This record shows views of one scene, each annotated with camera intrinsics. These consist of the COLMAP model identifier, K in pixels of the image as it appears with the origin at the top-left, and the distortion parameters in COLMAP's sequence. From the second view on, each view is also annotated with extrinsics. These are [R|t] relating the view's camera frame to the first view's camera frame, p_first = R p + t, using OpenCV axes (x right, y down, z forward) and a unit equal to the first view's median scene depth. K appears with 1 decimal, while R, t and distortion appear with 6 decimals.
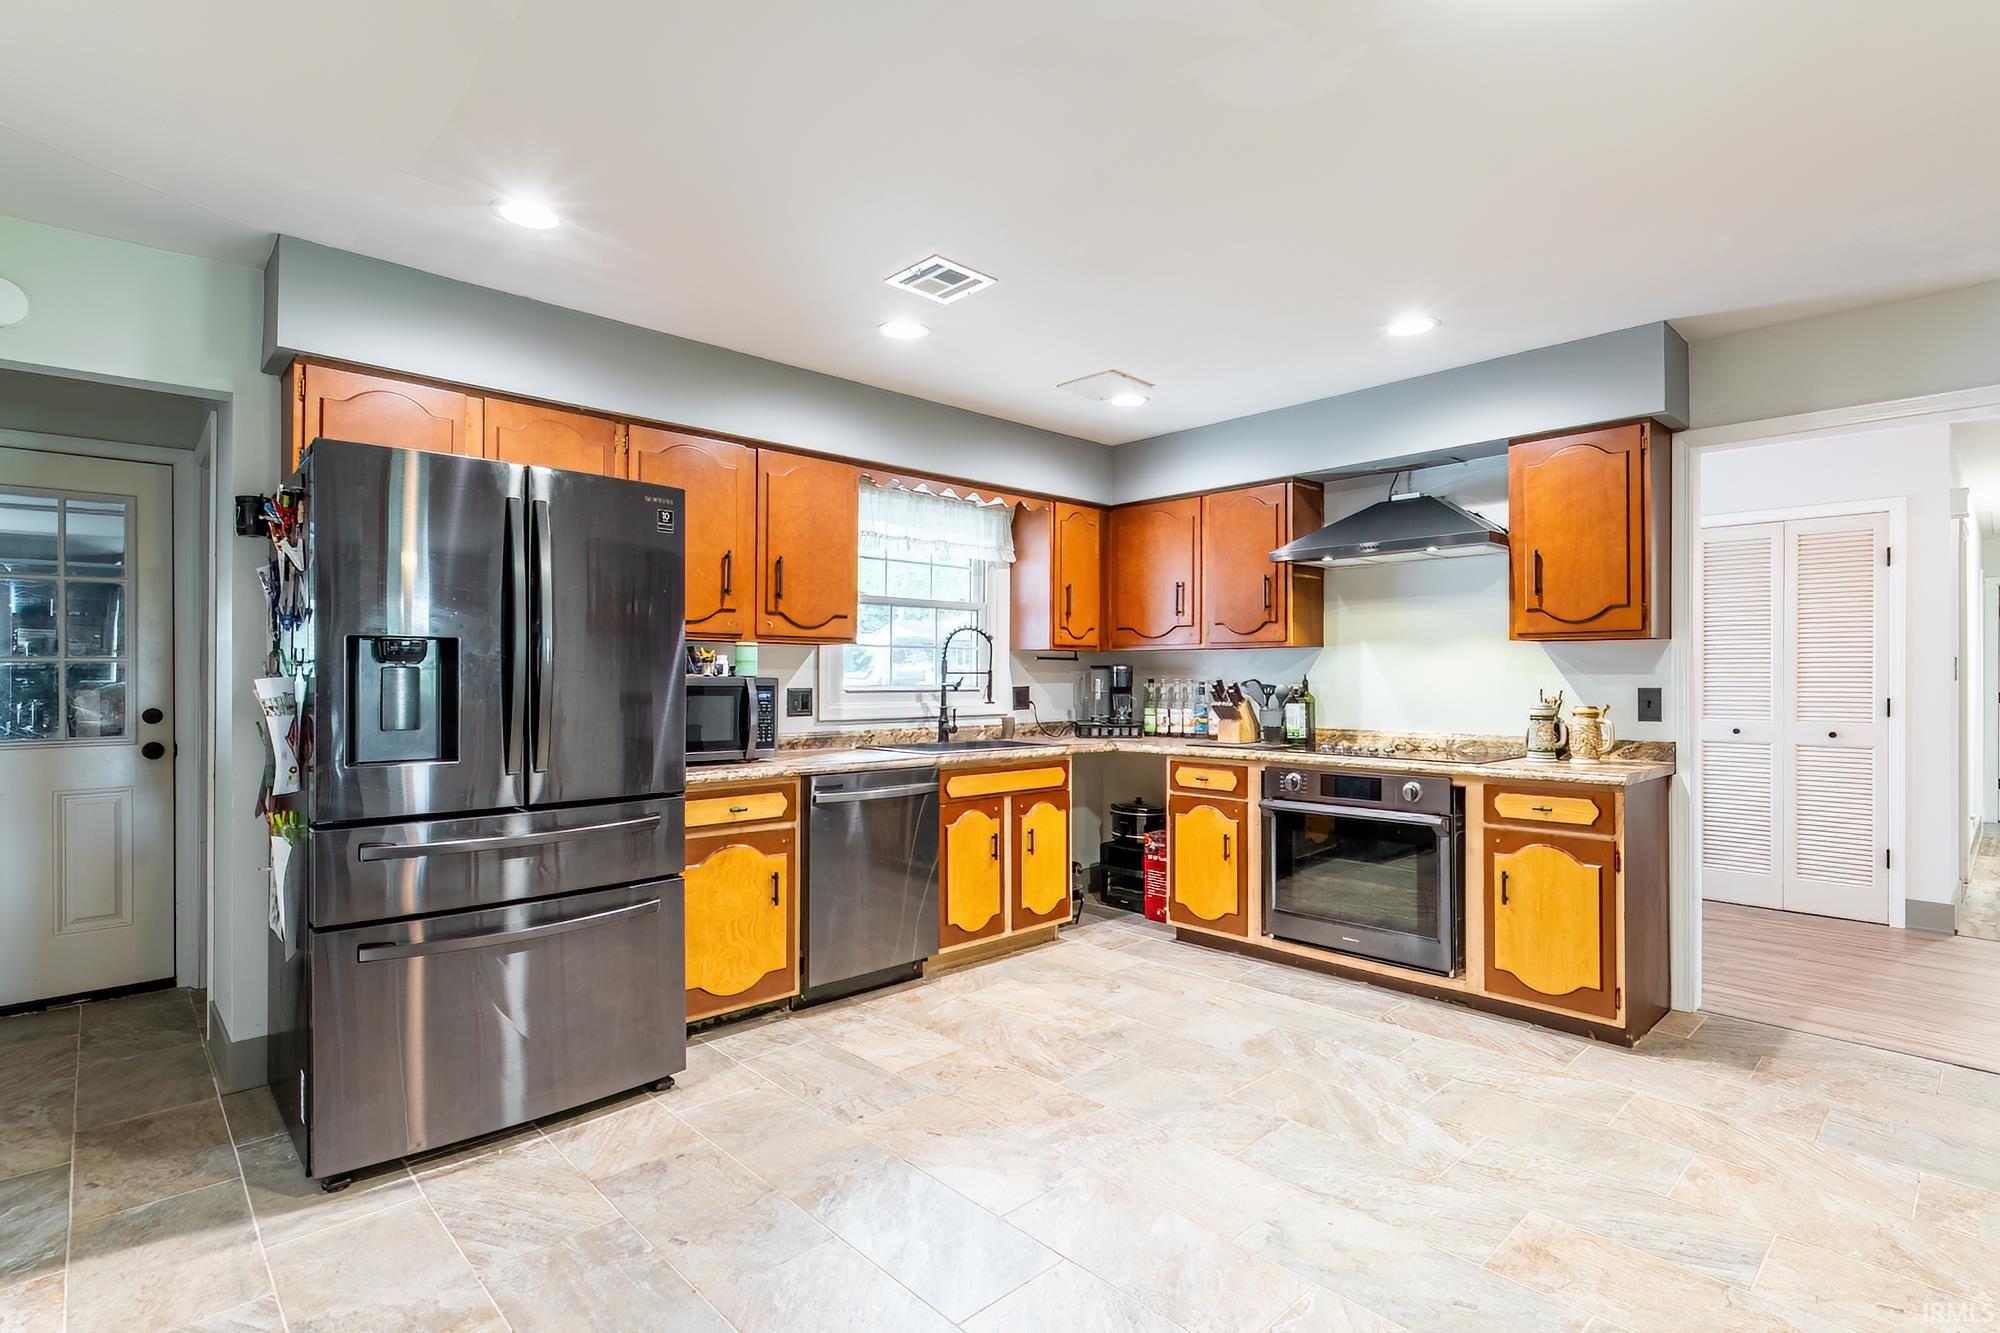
lens RADIAL K [[954.5, 0, 1000.0], [0, 954.5, 666.5], [0, 0, 1]] dist [0.003230, -0.008078]
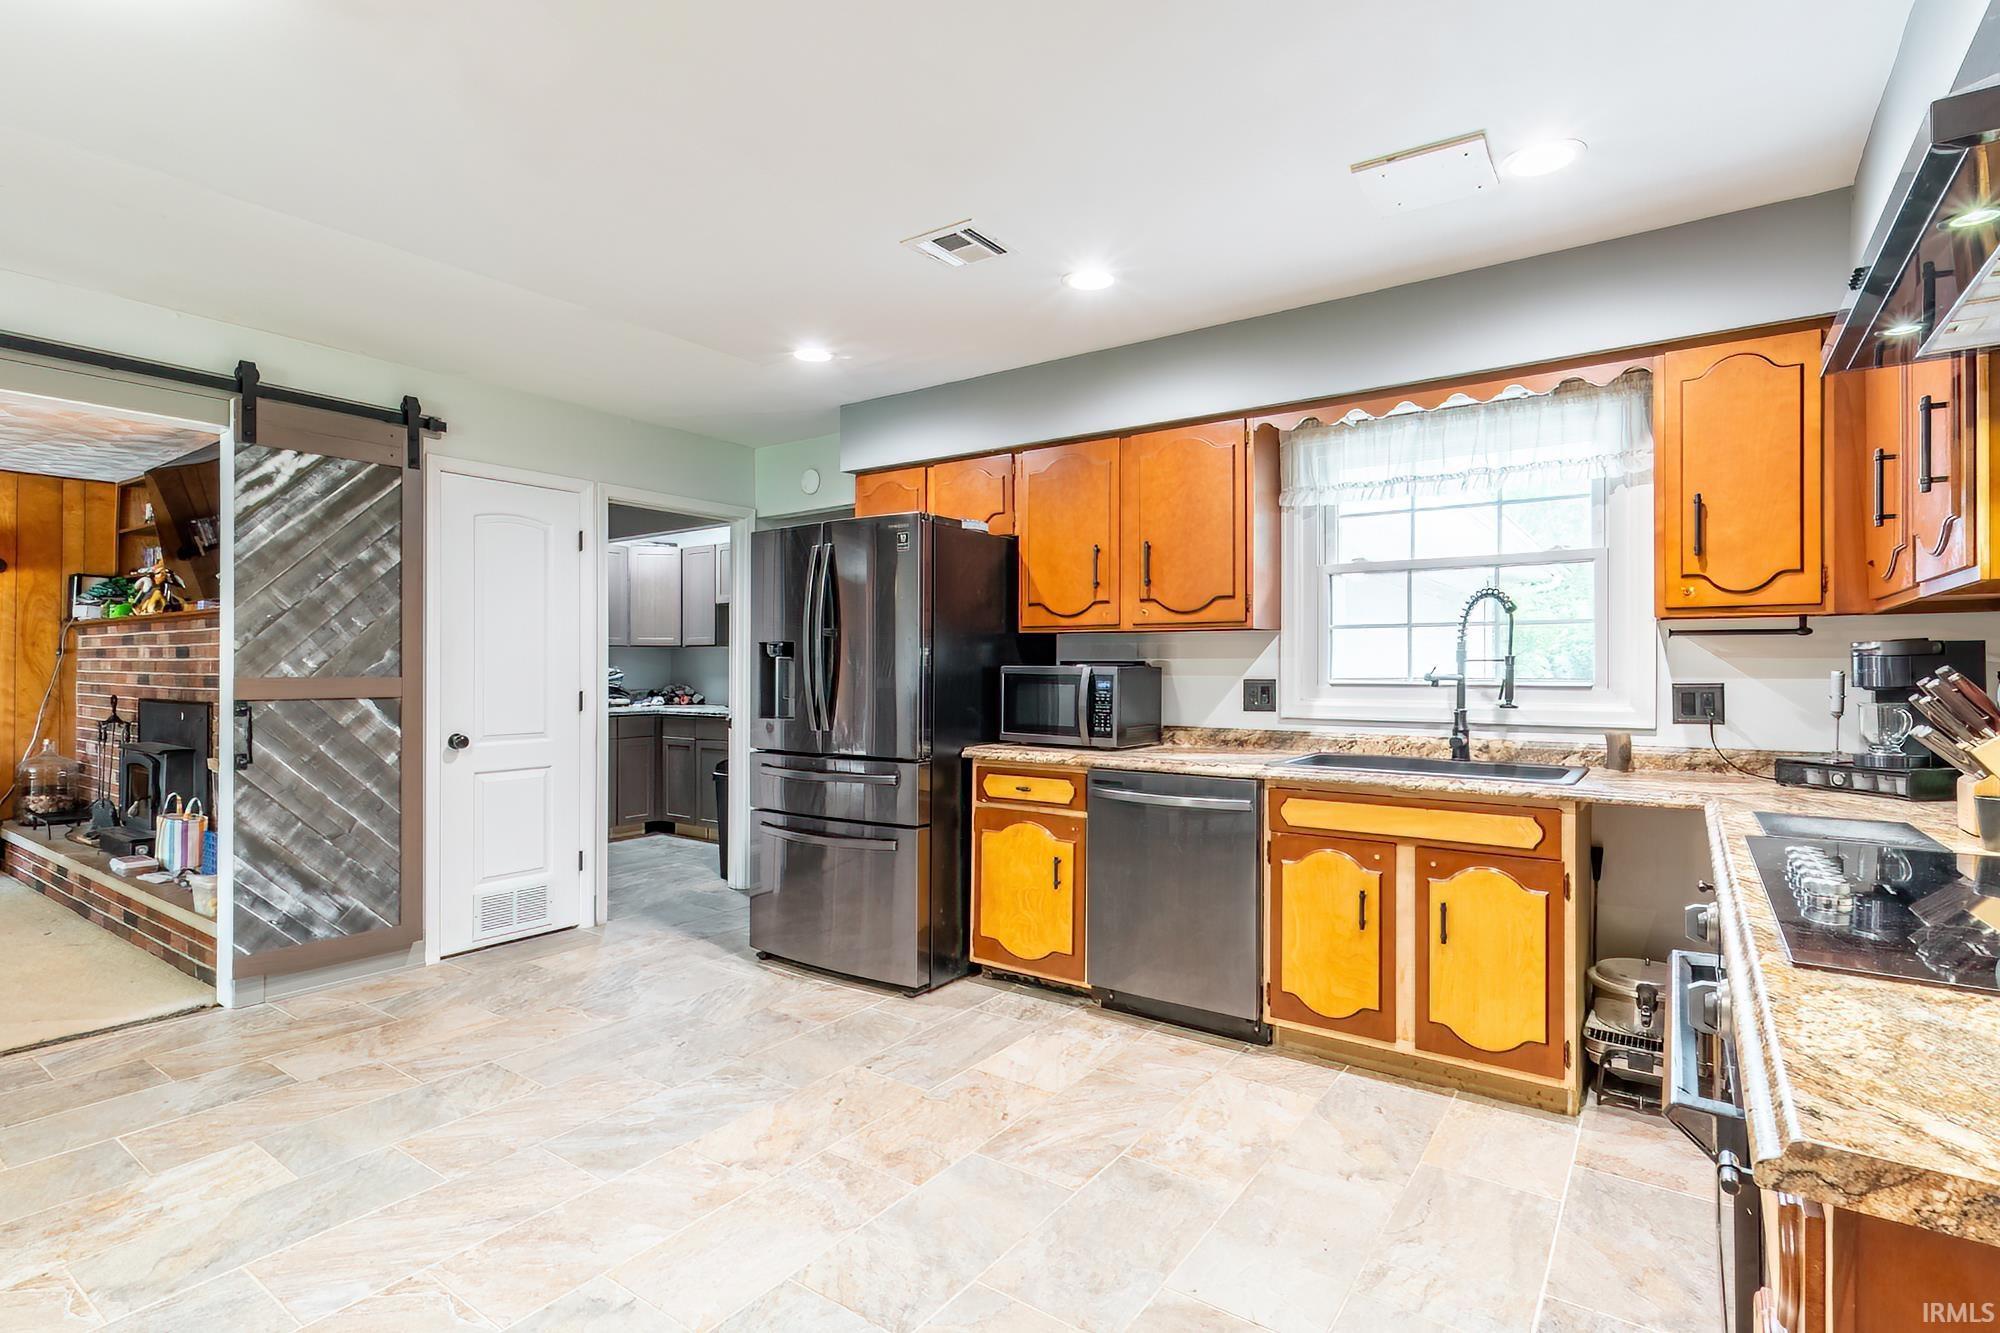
lens RADIAL K [[944.0, 0, 1000.0], [0, 944.0, 666.5], [0, 0, 1]] dist [0.004667, 0.000159]
pose [[0.206520, -0.004458, -0.978432, 0.735970], [0.008781, 0.999958, -0.002702, 0.013195], [0.978403, -0.008034, 0.206551, 0.721284]]
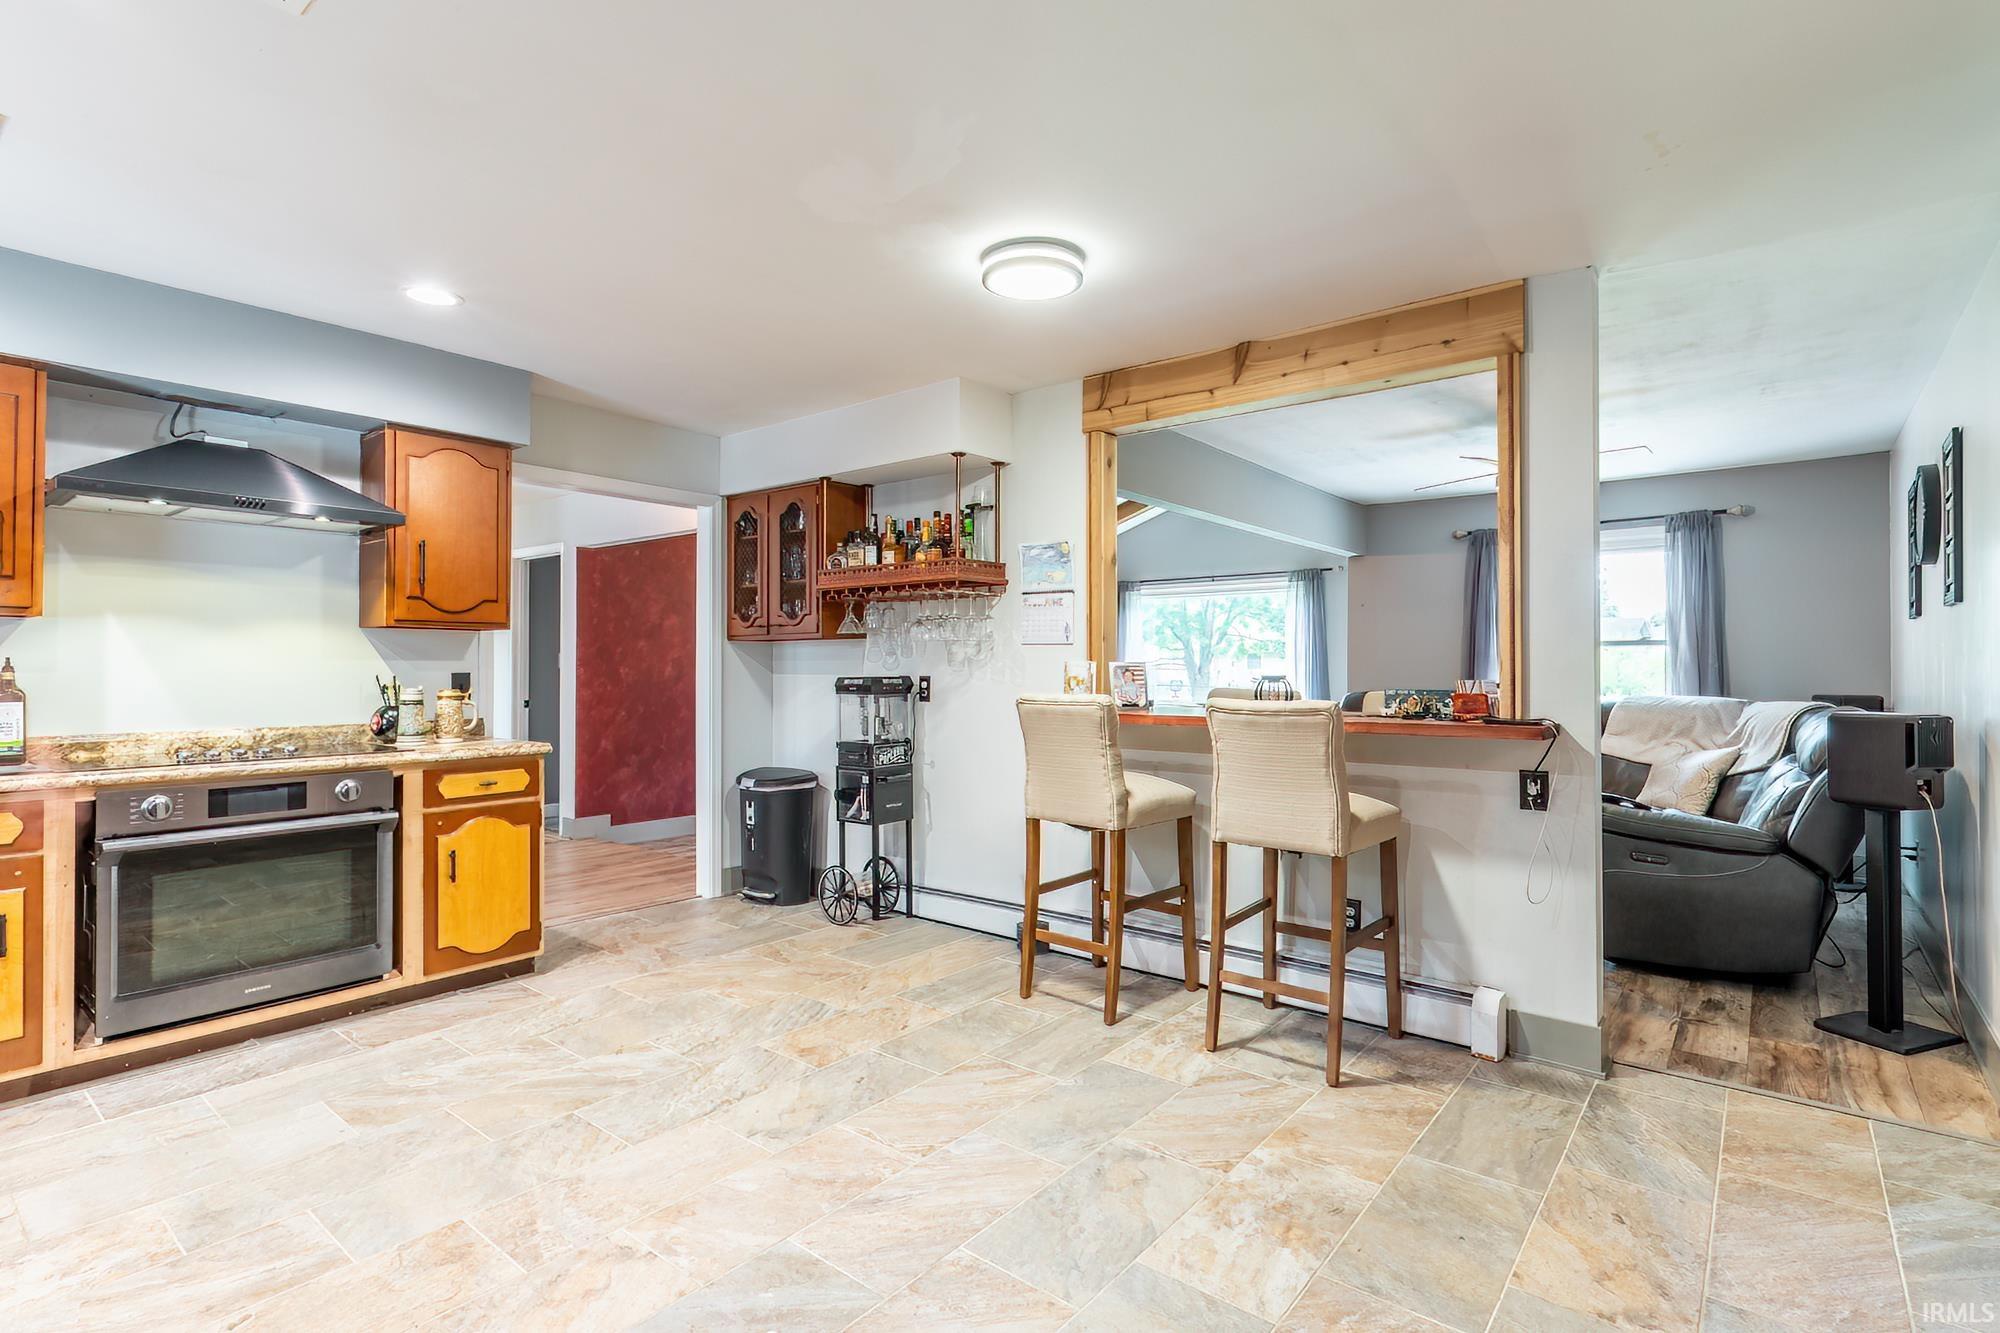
lens RADIAL K [[954.5, 0, 1000.0], [0, 954.5, 666.5], [0, 0, 1]] dist [0.003230, -0.008078]
pose [[-0.134244, -0.002737, 0.990944, -0.565166], [-0.012376, 0.999923, 0.001086, 0.006183], [-0.990871, -0.012119, -0.134268, 0.540306]]
